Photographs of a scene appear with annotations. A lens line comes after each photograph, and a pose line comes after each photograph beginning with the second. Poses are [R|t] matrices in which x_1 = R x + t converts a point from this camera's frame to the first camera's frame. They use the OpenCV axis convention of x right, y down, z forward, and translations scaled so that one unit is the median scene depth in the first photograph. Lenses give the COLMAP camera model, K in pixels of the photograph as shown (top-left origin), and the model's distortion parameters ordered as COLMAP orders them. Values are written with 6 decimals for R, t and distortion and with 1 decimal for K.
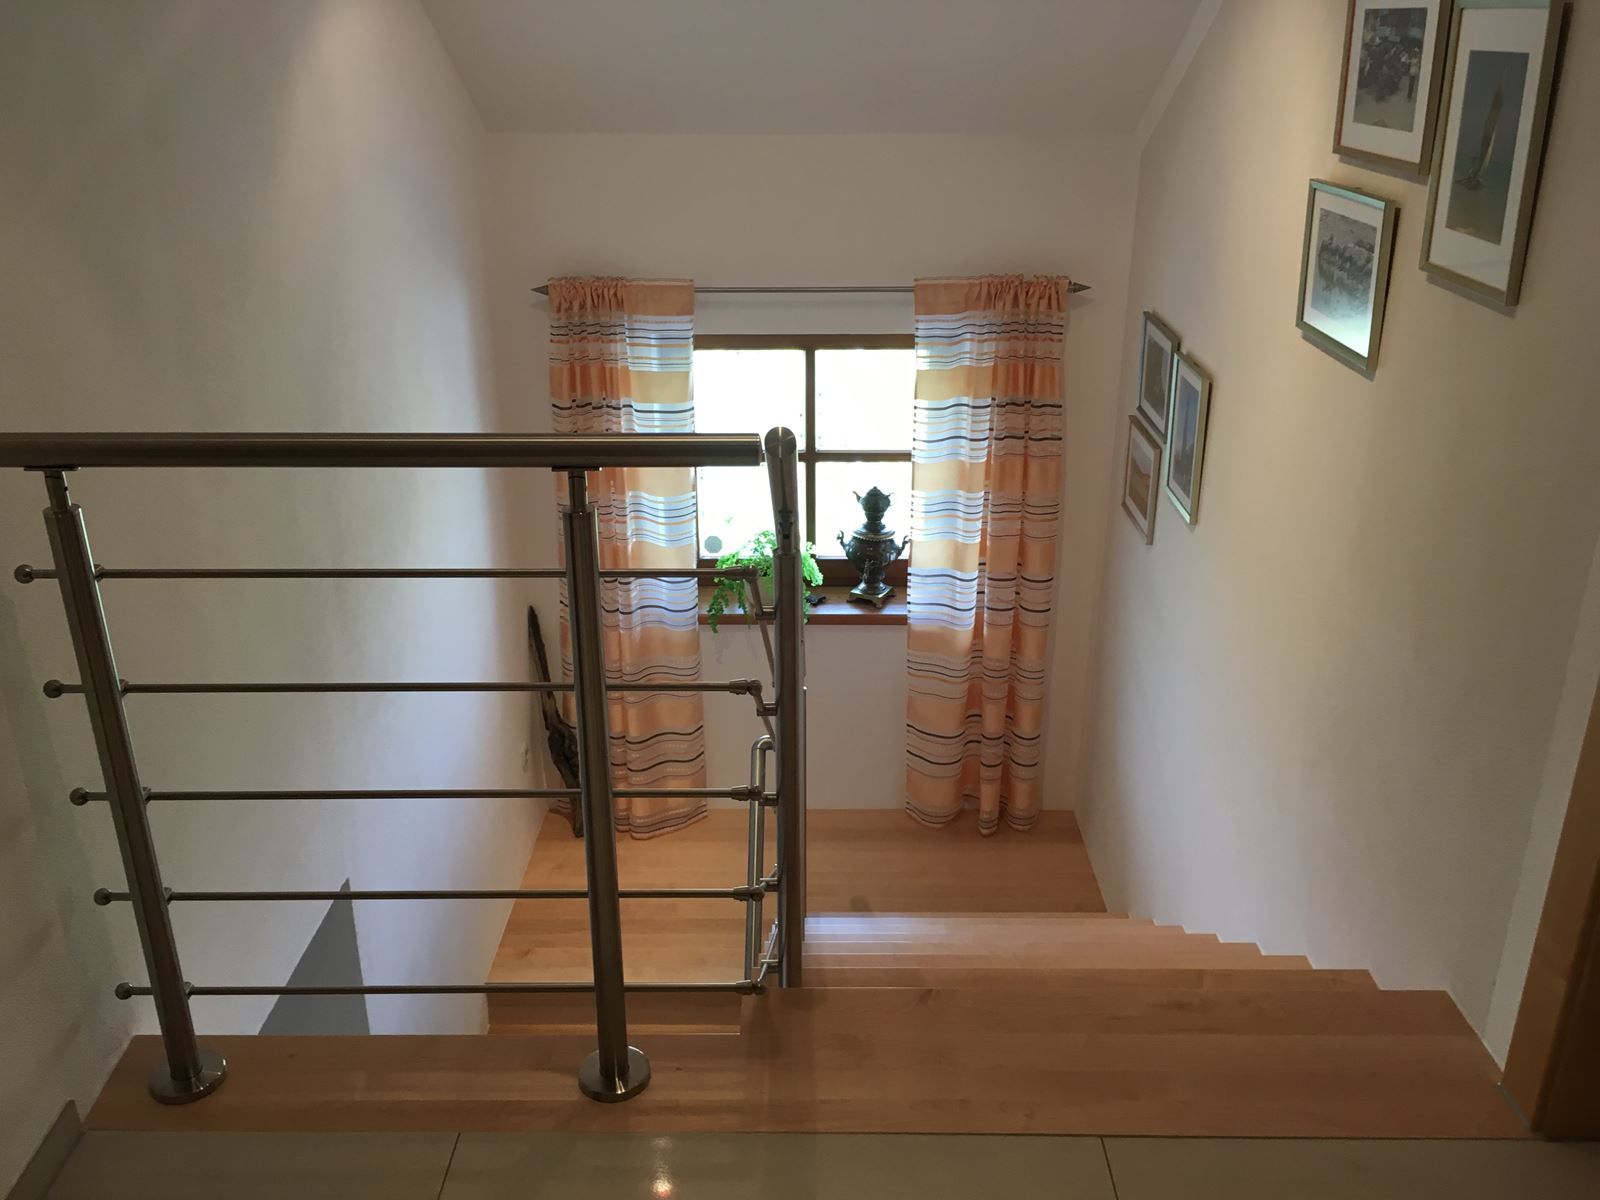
lens RADIAL K [[1363.1, 0, 792.4], [0, 1363.1, 599.4], [0, 0, 1]] dist [0.083608, -0.123568]
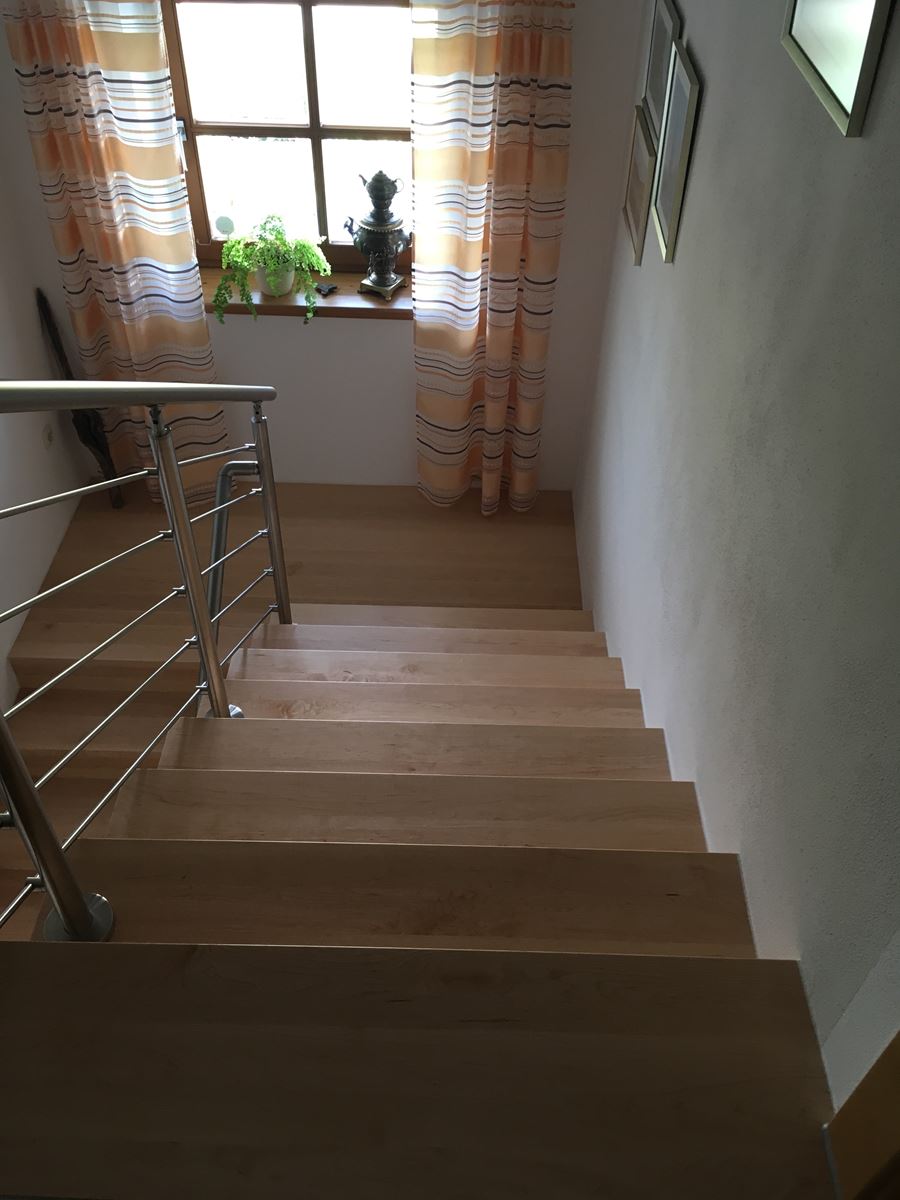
lens RADIAL K [[1022.3, 0, 441.5], [0, 1022.3, 594.5], [0, 0, 1]] dist [0.083608, -0.123568]
pose [[0.999691, 0.024680, 0.002956, 0.109964], [-0.024120, 0.934407, 0.355389, -0.064475], [0.006009, -0.355351, 0.934714, 0.219262]]
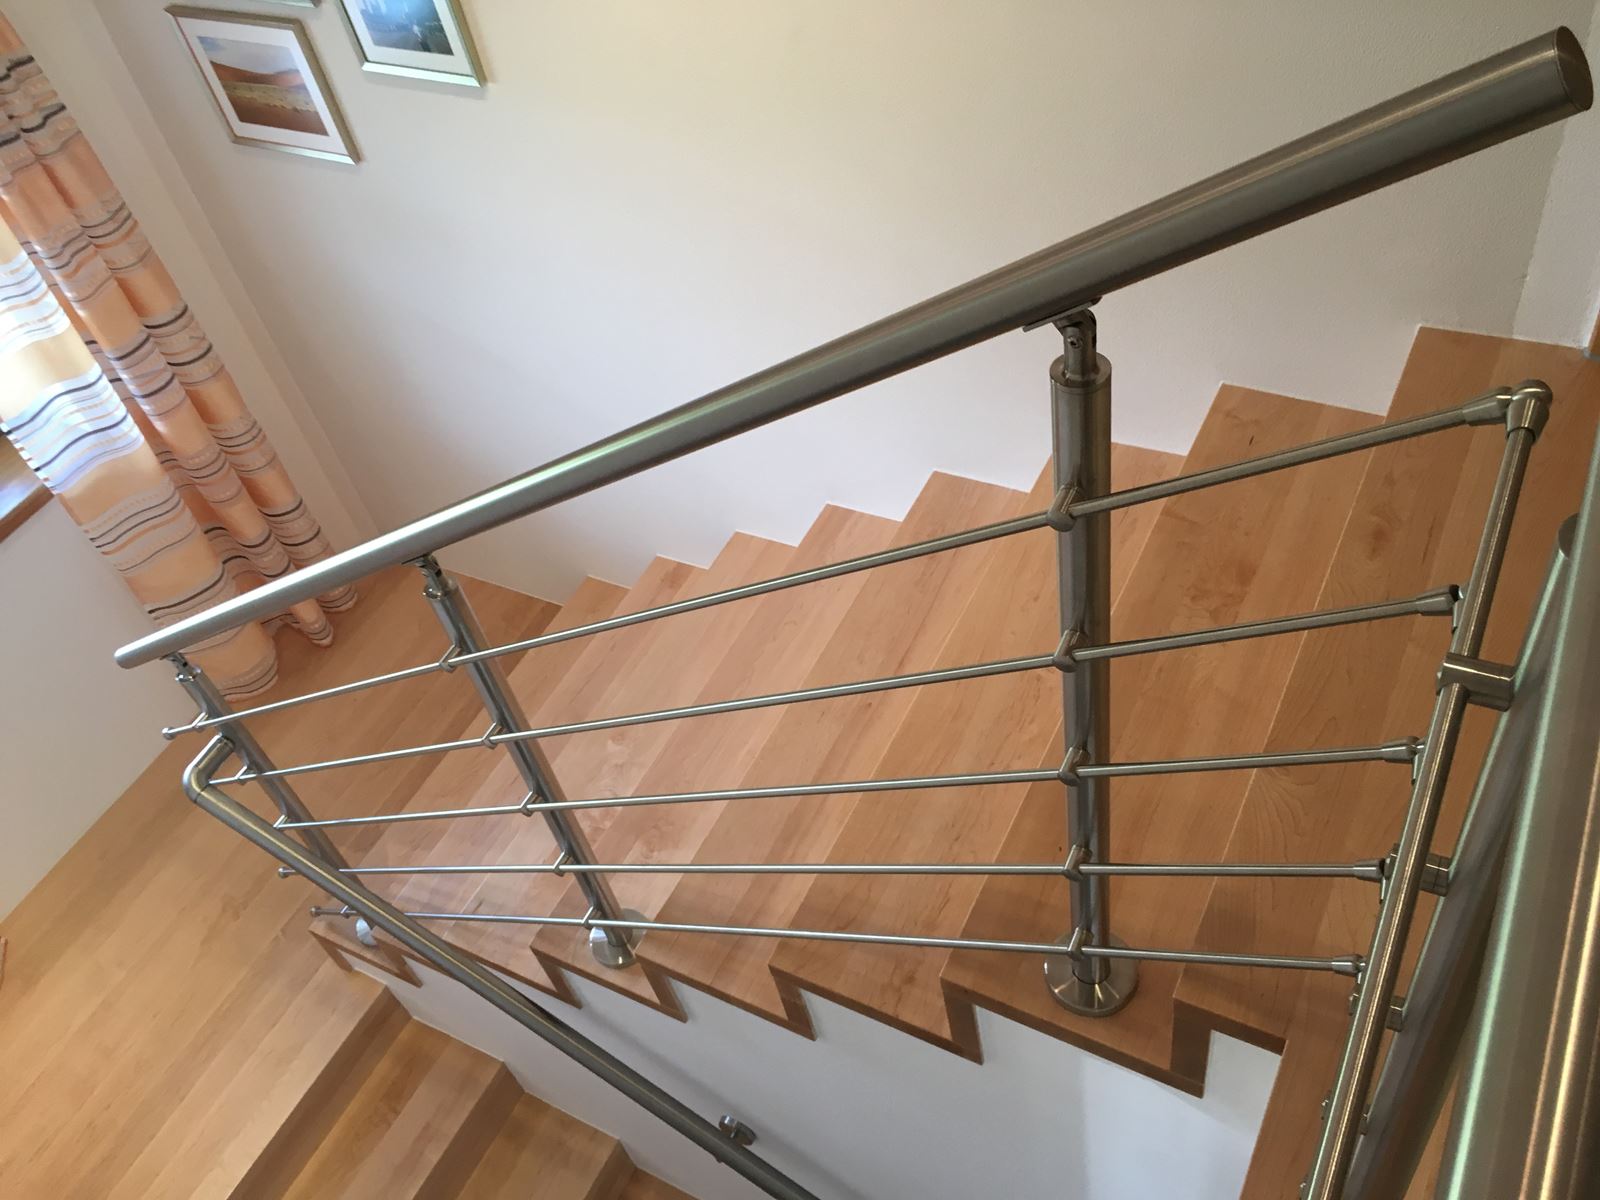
lens RADIAL K [[1363.1, 0, 799.8], [0, 1363.1, 603.2], [0, 0, 1]] dist [0.083608, -0.123568]
pose [[0.458071, -0.697442, 0.551131, -0.148568], [0.484547, 0.715703, 0.502975, -0.104154], [-0.745242, 0.036650, 0.665786, 0.319352]]
